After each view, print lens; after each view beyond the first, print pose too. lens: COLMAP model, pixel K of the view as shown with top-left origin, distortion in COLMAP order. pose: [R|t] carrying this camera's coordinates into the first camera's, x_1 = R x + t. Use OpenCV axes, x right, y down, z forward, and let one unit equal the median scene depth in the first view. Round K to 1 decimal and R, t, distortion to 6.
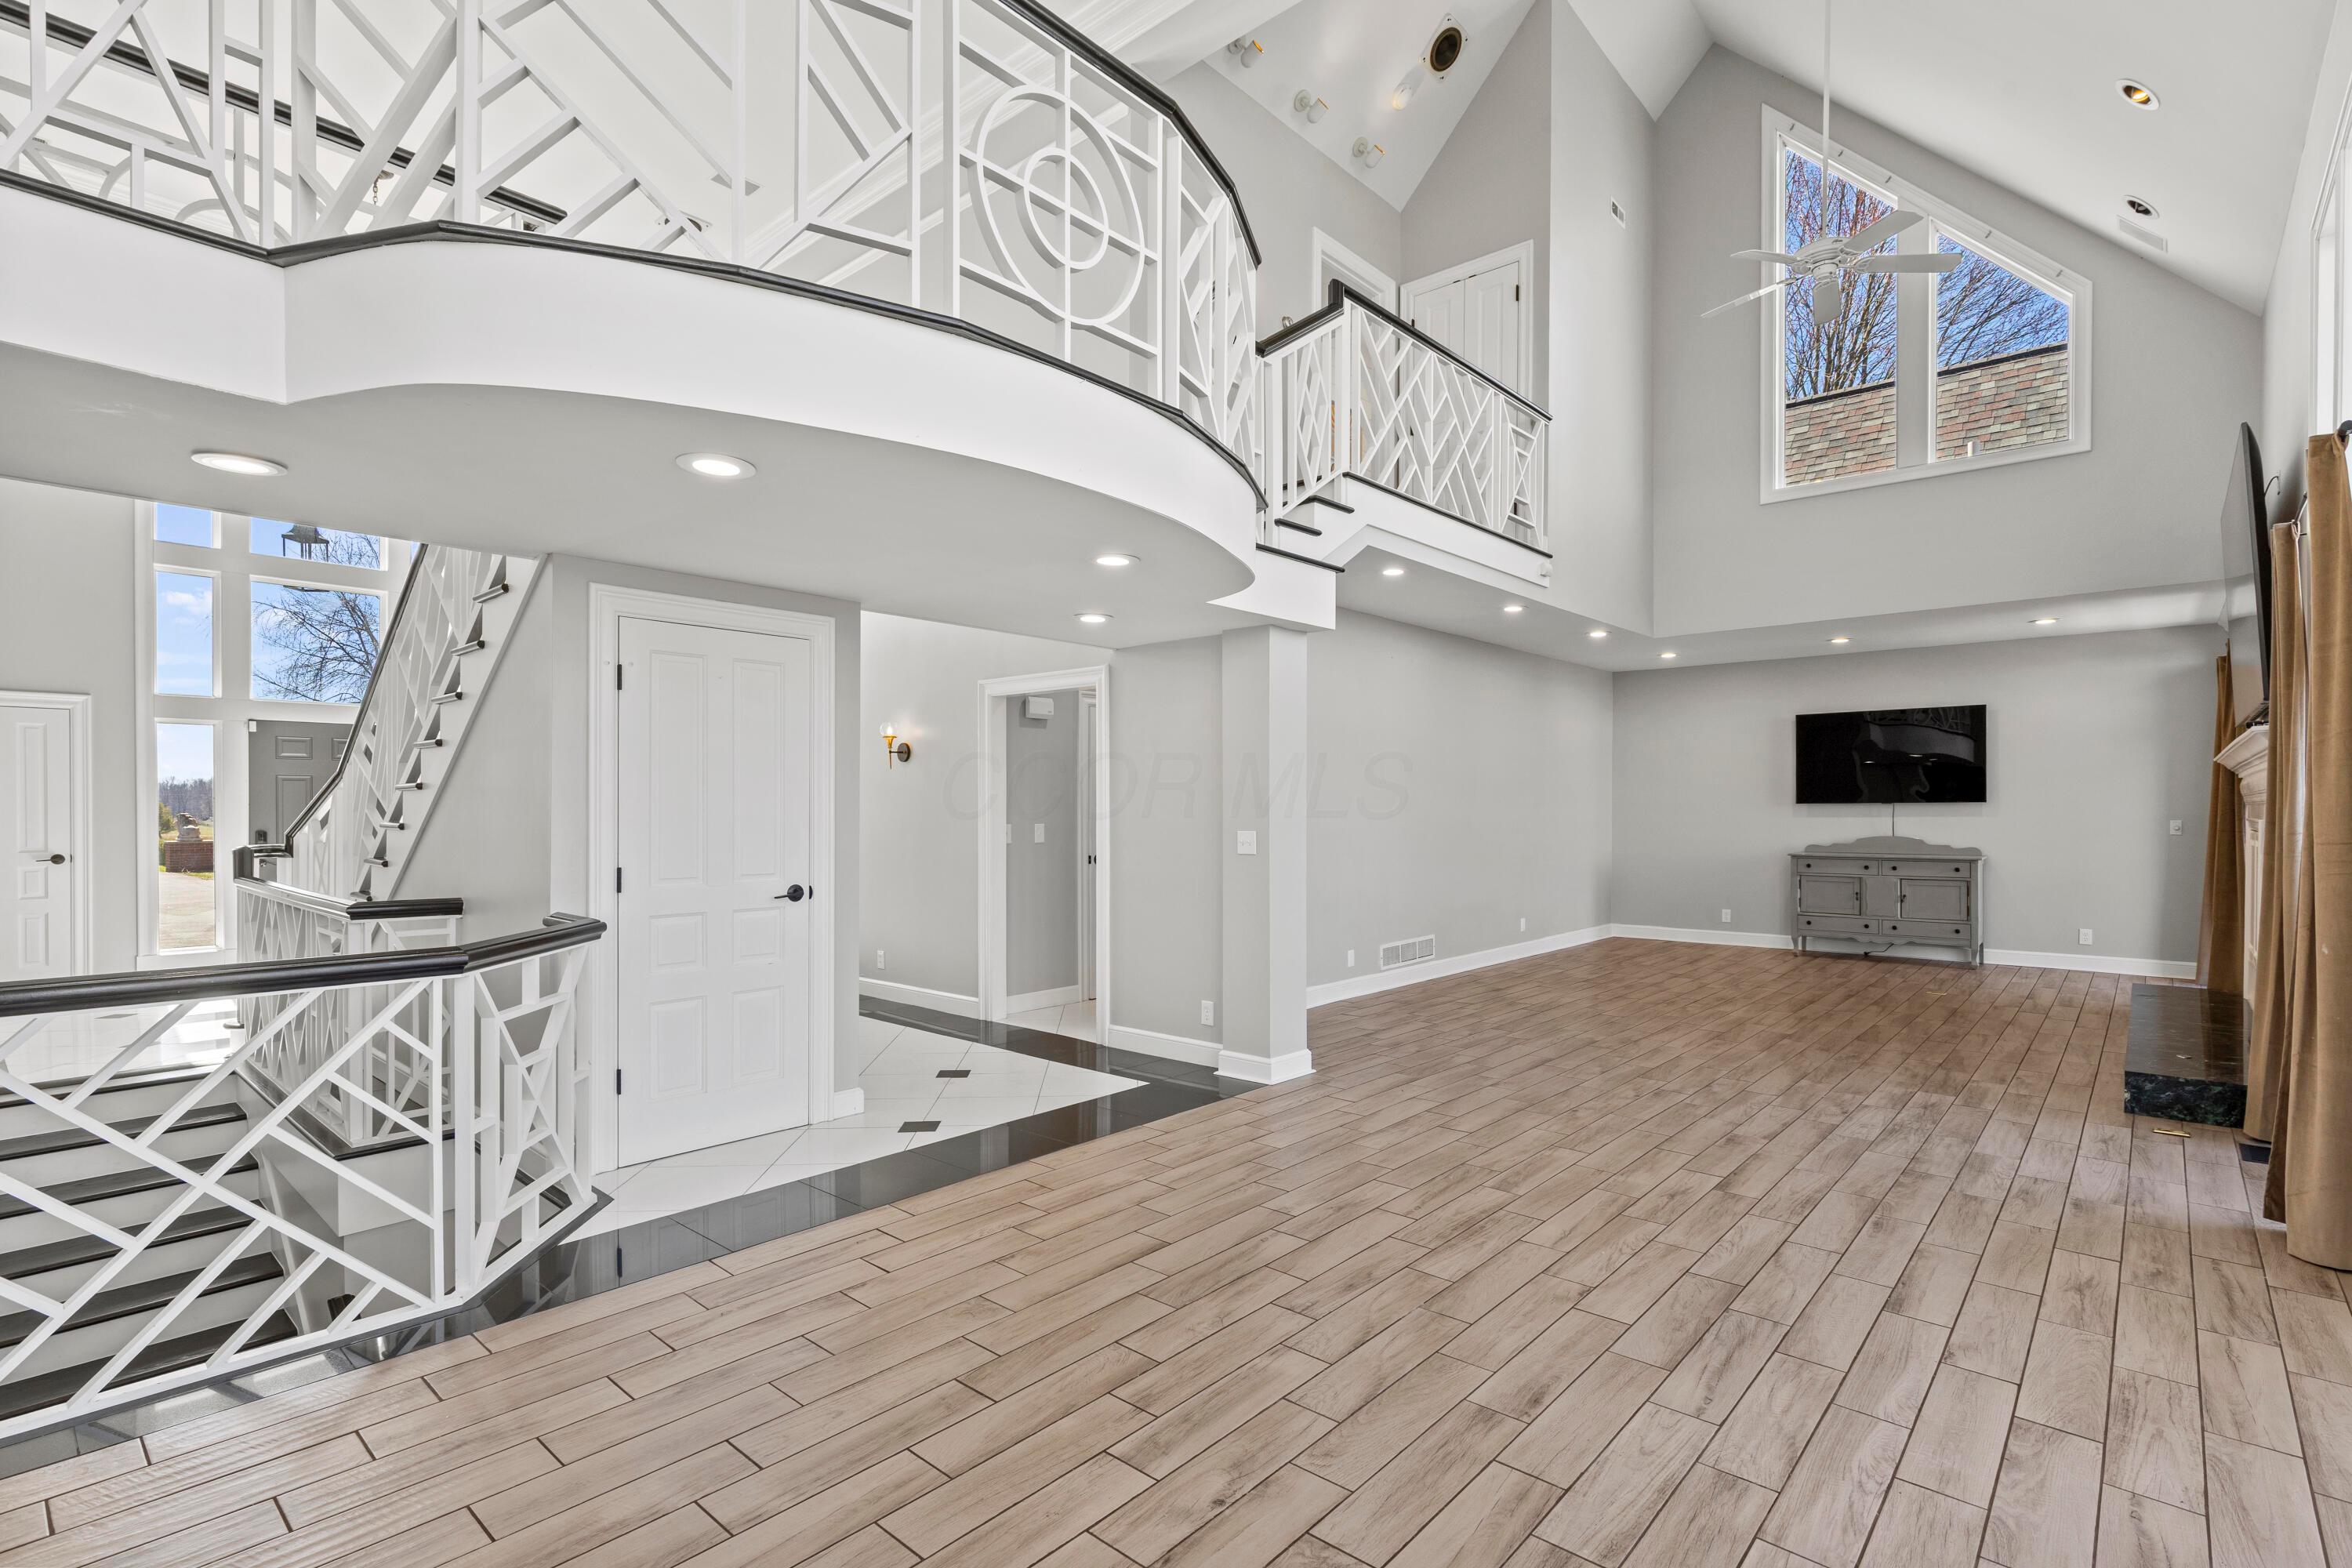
lens RADIAL K [[1145.6, 0, 1113.8], [0, 1145.6, 814.6], [0, 0, 1]] dist [0.003081, 0.000590]
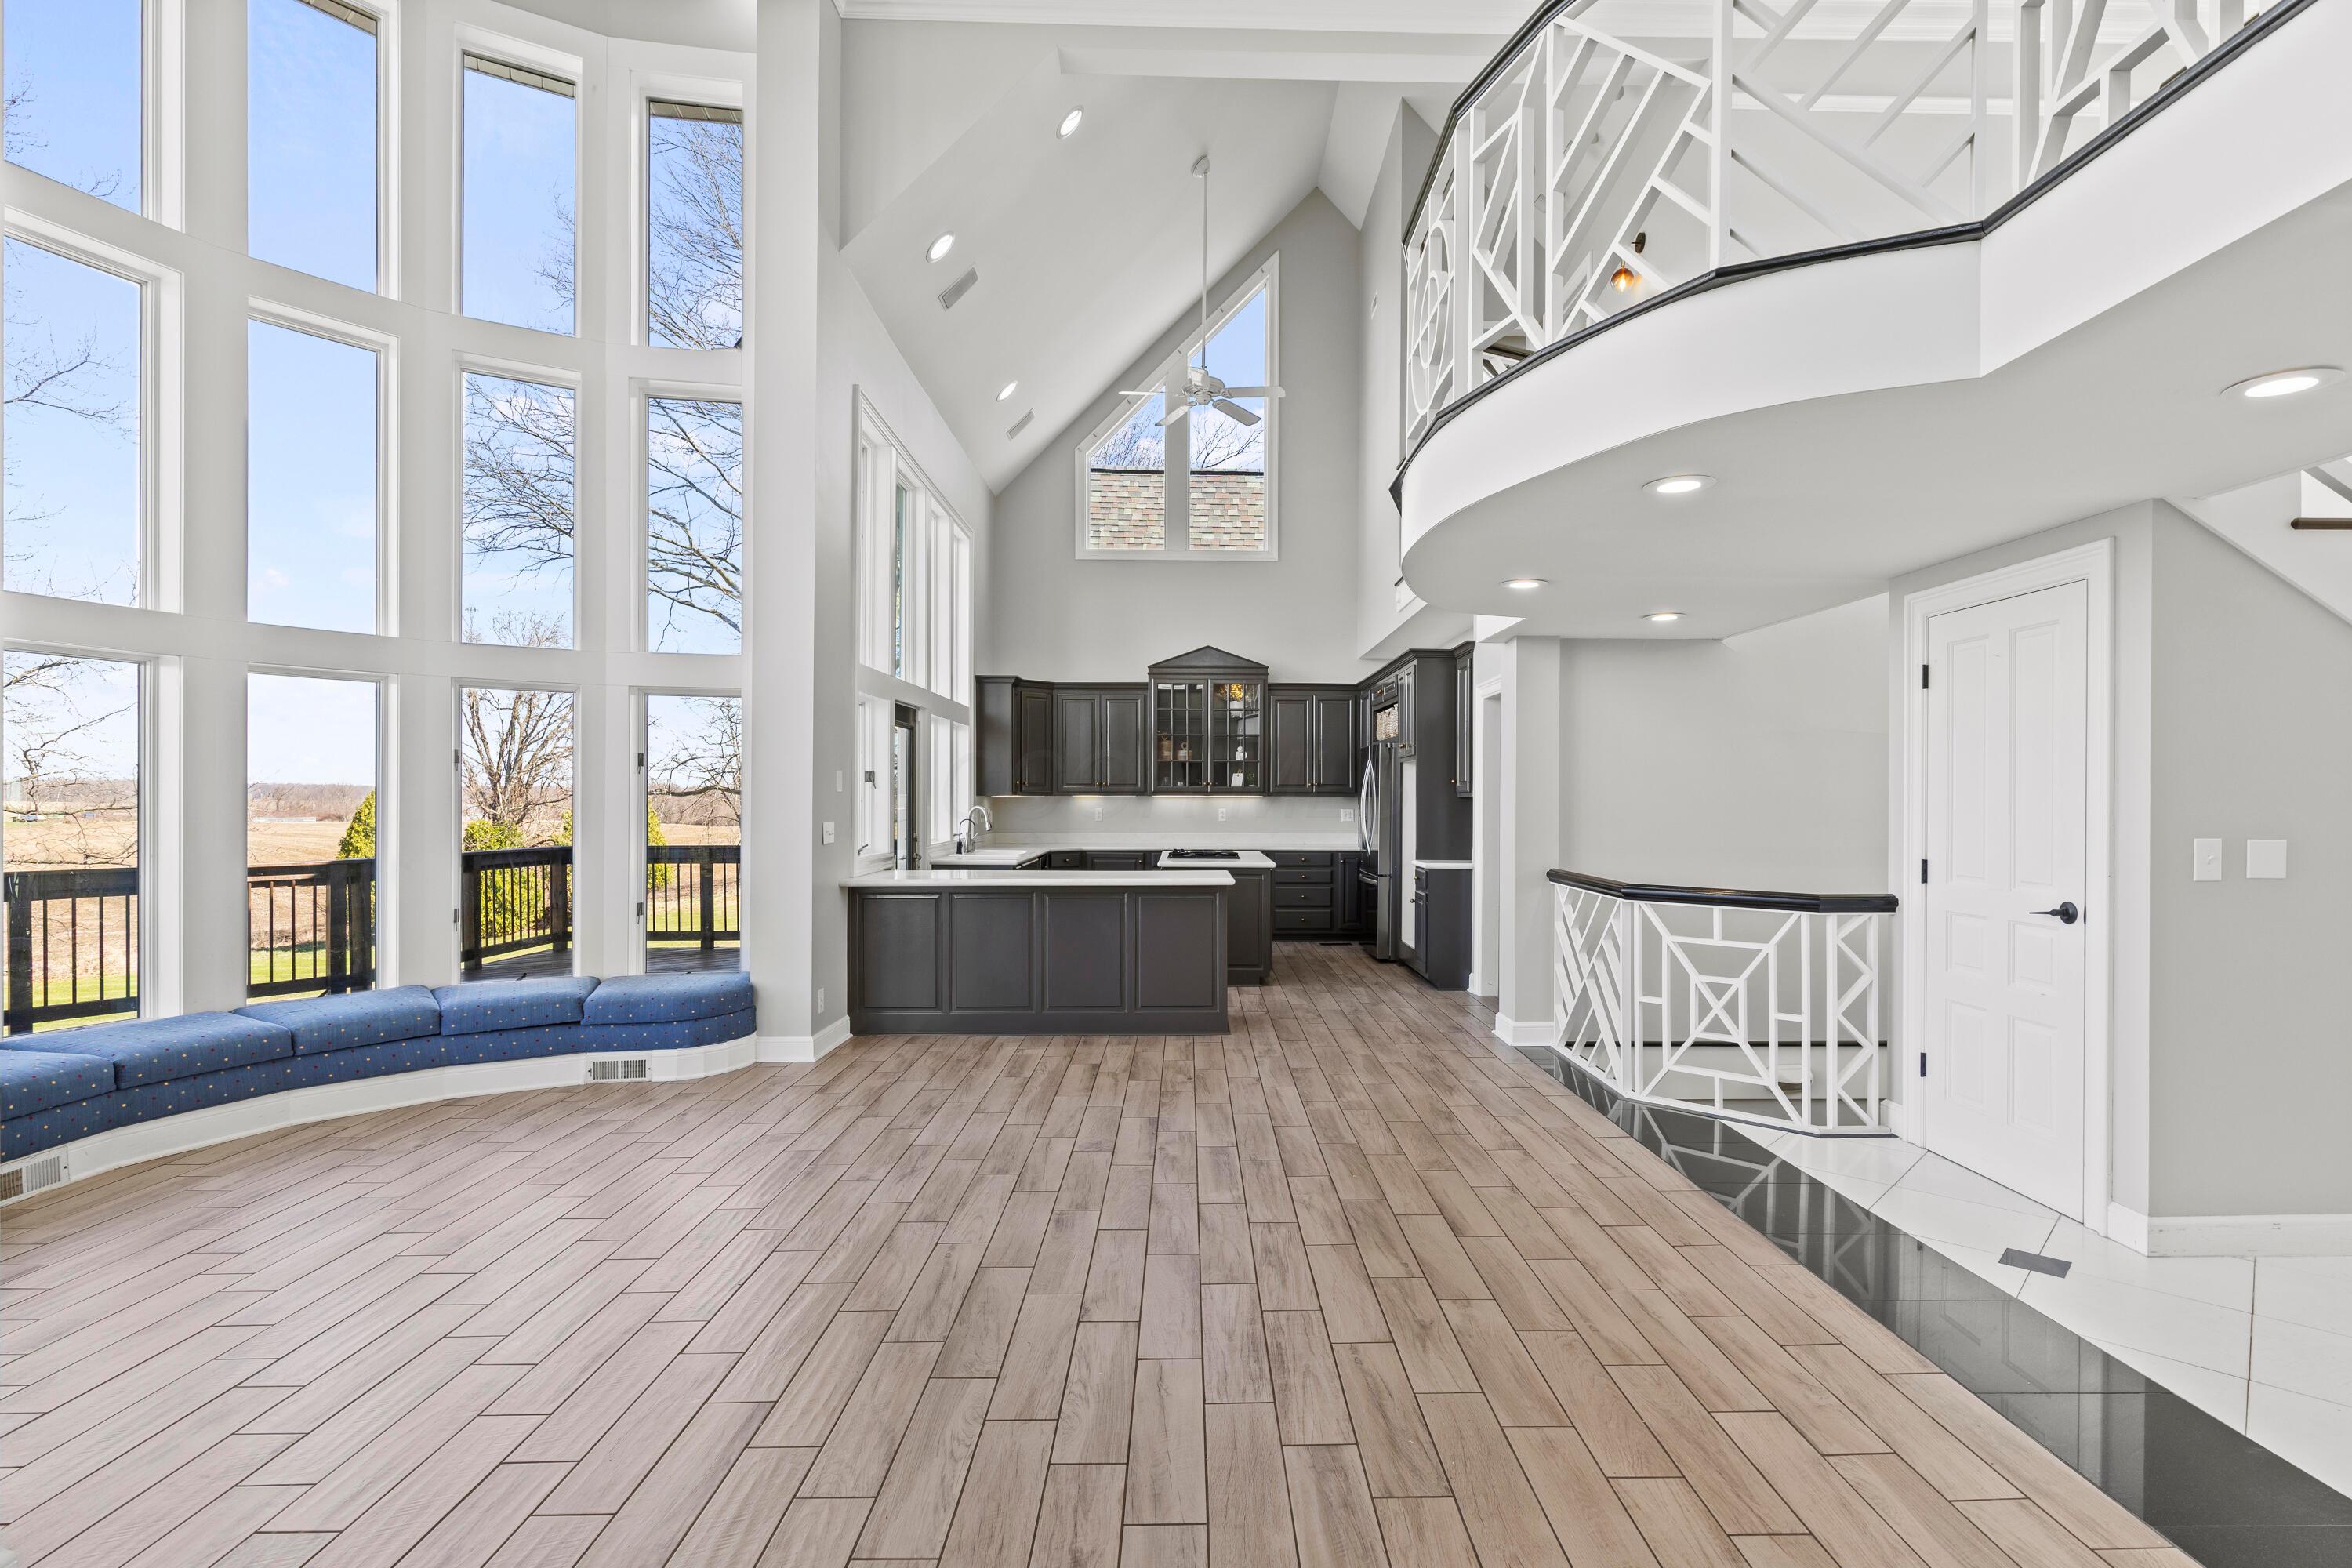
lens RADIAL K [[1207.7, 0, 1167.4], [0, 1207.7, 806.8], [0, 0, 1]] dist [0.024639, 0.000098]
pose [[-0.746124, 0.000445, -0.665807, 0.687733], [-0.008813, 0.999906, 0.010545, 0.004388], [0.665749, 0.013735, -0.746050, 1.206228]]
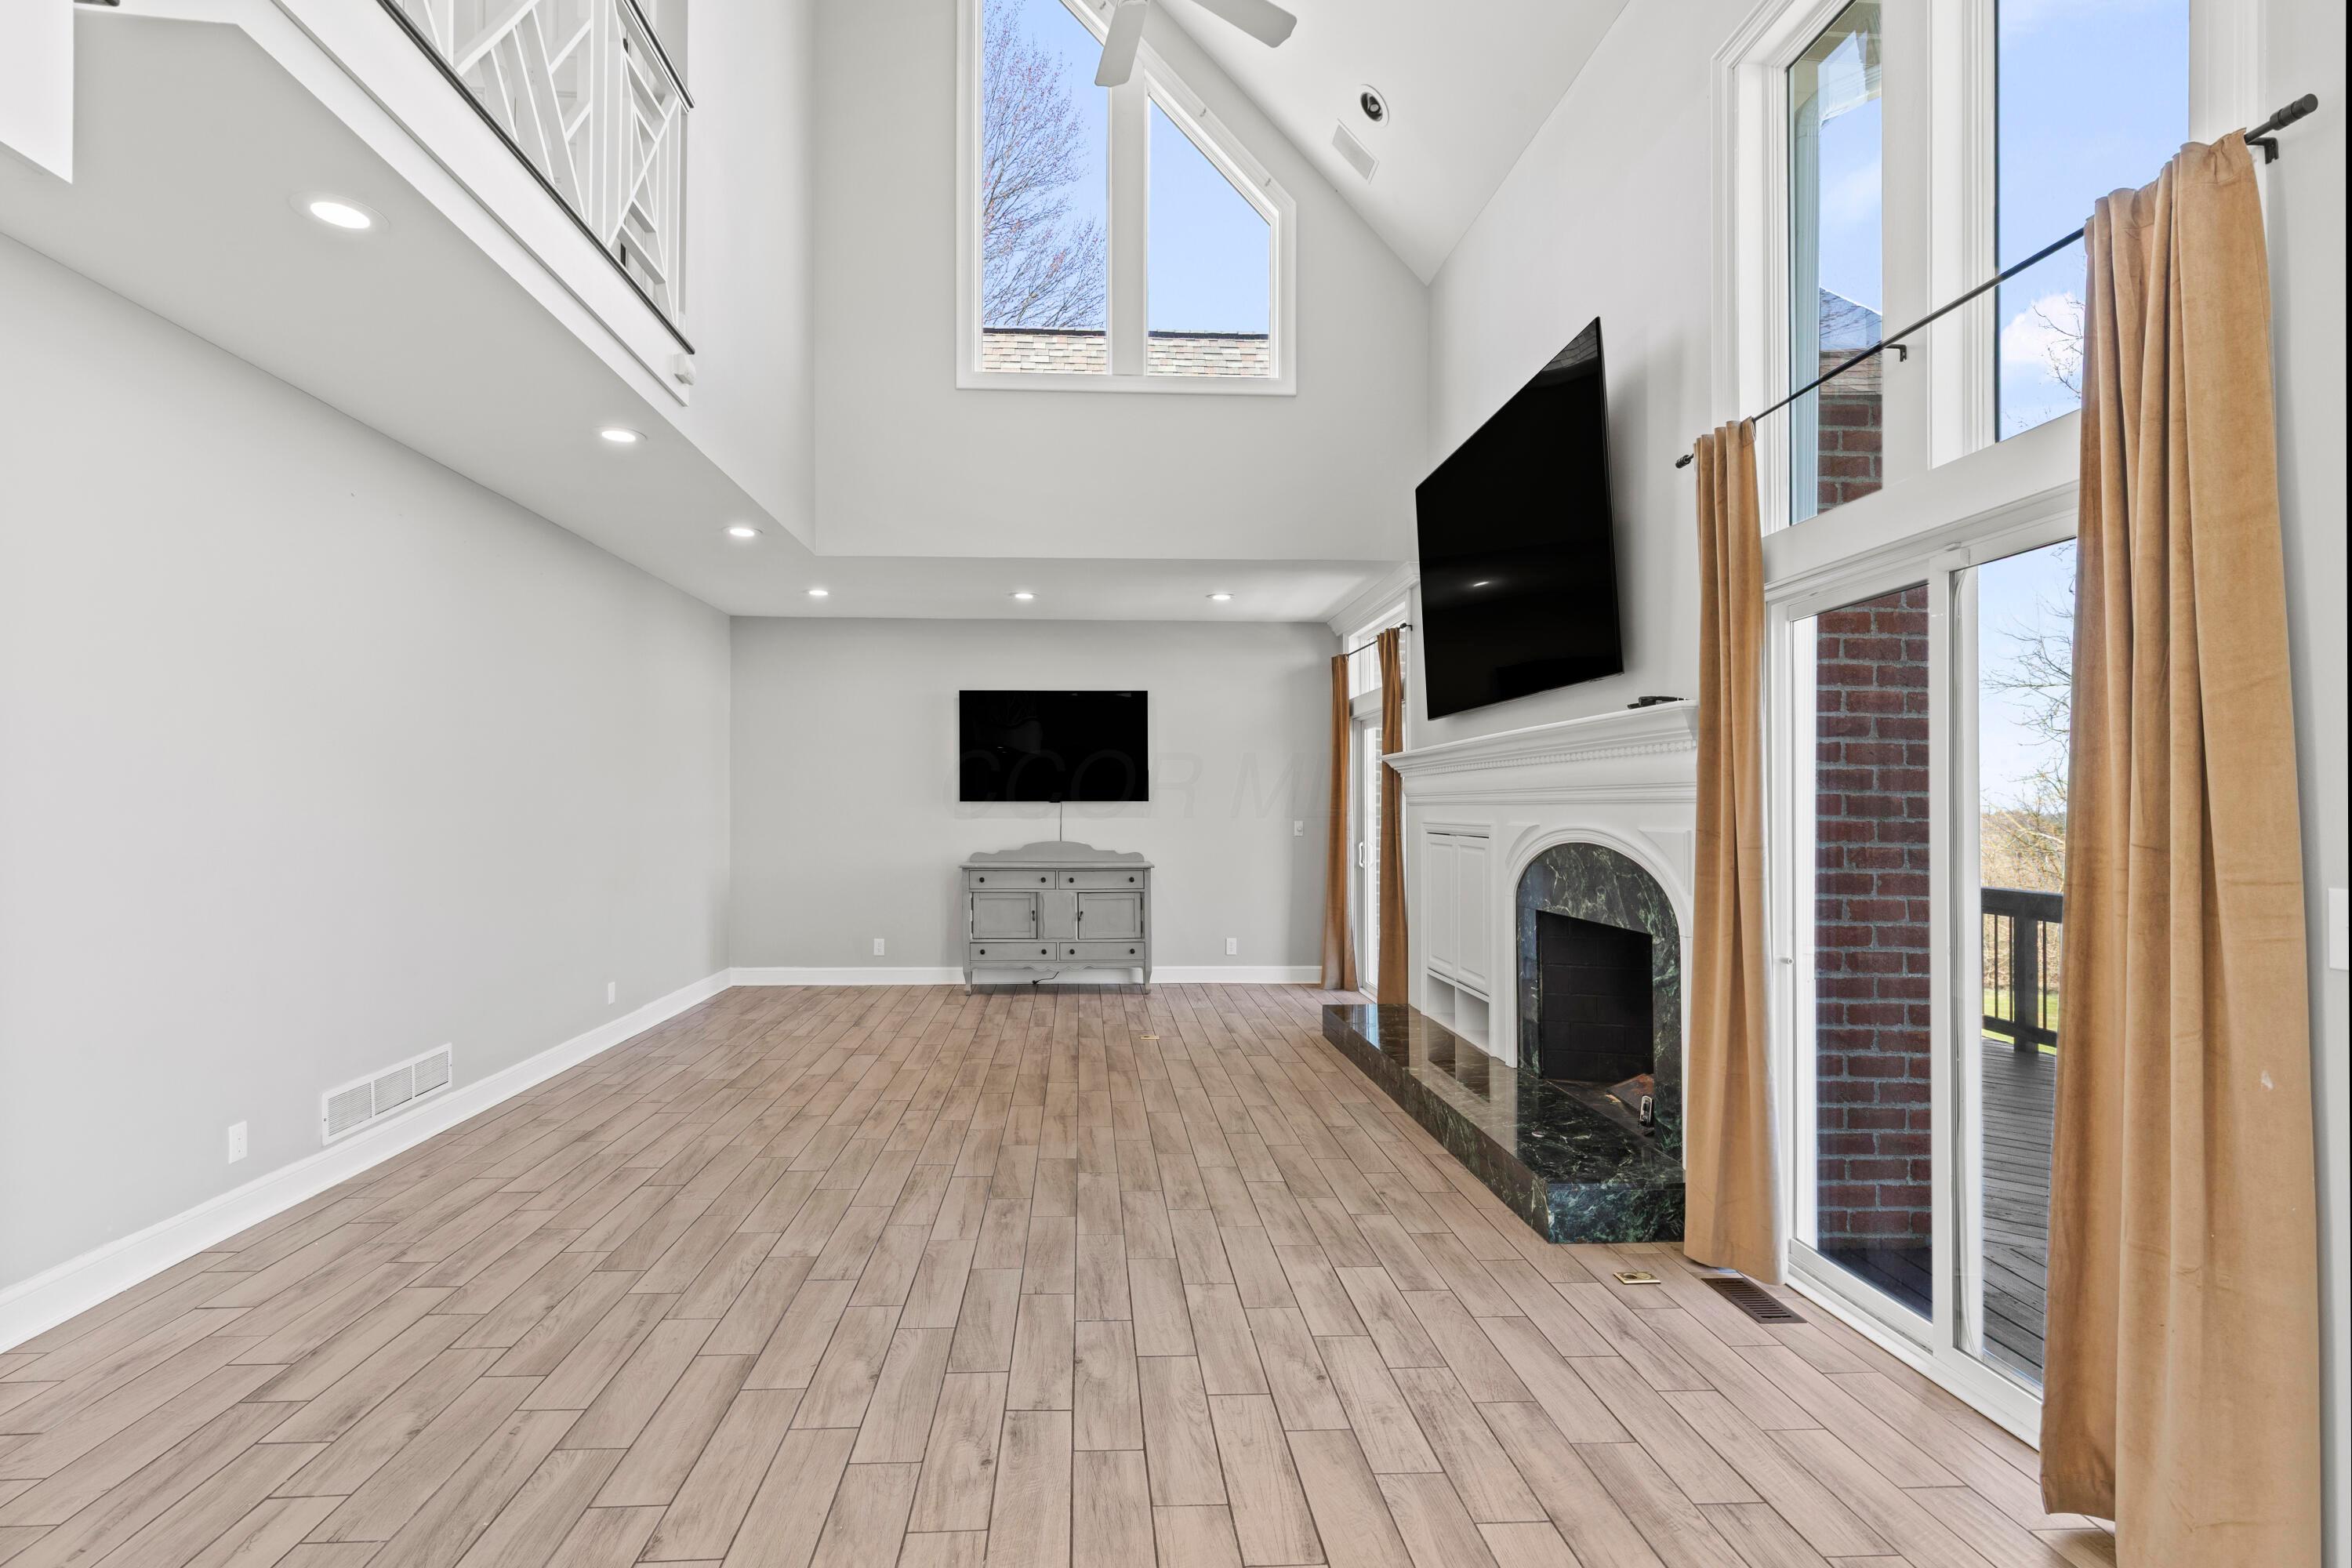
lens RADIAL K [[1207.7, 0, 1167.4], [0, 1207.7, 806.8], [0, 0, 1]] dist [0.024639, 0.000098]
pose [[0.685588, 0.005520, 0.727968, 0.186626], [-0.003817, 0.999985, -0.003988, -0.005777], [-0.727979, -0.000044, 0.685599, 0.719966]]
